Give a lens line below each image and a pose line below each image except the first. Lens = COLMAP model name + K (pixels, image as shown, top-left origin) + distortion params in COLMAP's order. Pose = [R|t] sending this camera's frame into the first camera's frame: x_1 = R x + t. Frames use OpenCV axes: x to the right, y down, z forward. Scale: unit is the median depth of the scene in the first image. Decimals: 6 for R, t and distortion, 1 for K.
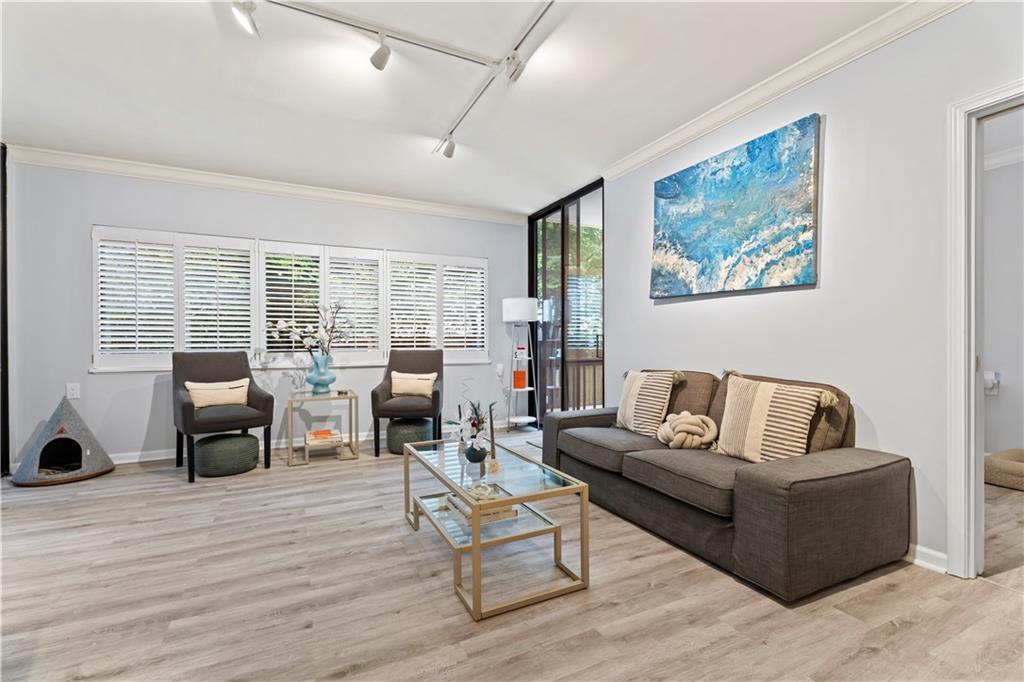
lens RADIAL K [[454.3, 0, 510.8], [0, 454.3, 347.9], [0, 0, 1]] dist [-0.000465, -0.000326]
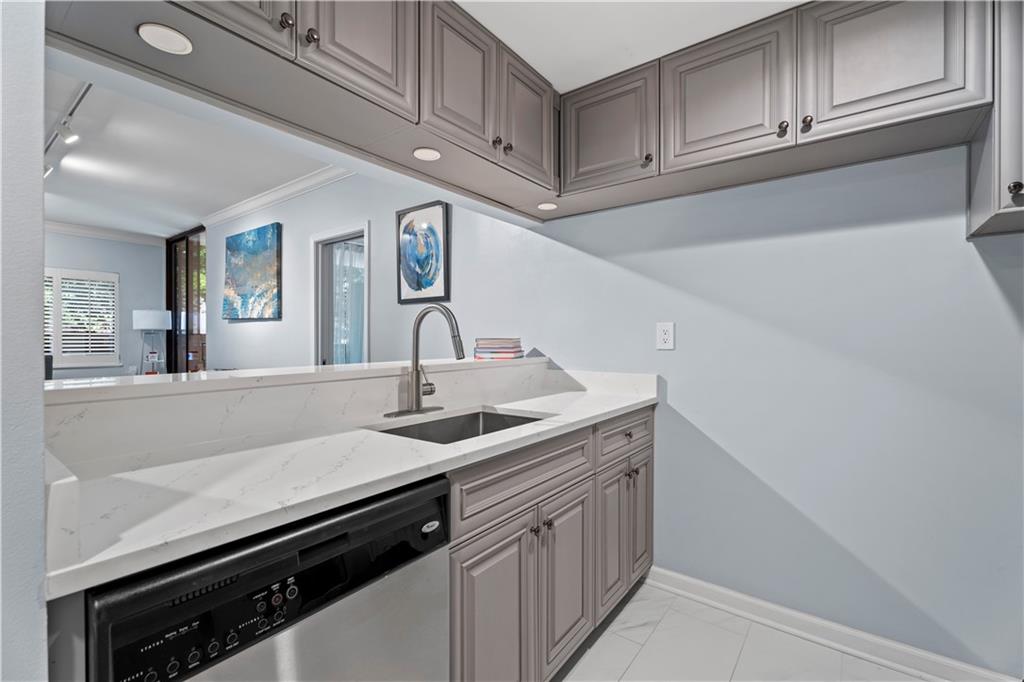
lens RADIAL K [[448.1, 0, 511.3], [0, 448.1, 344.4], [0, 0, 1]] dist [-0.000821, -0.000075]
pose [[0.890359, -0.002216, 0.455254, 0.577339], [0.003194, 0.999994, -0.001379, -0.028473], [-0.455248, 0.002682, 0.890361, -0.817266]]
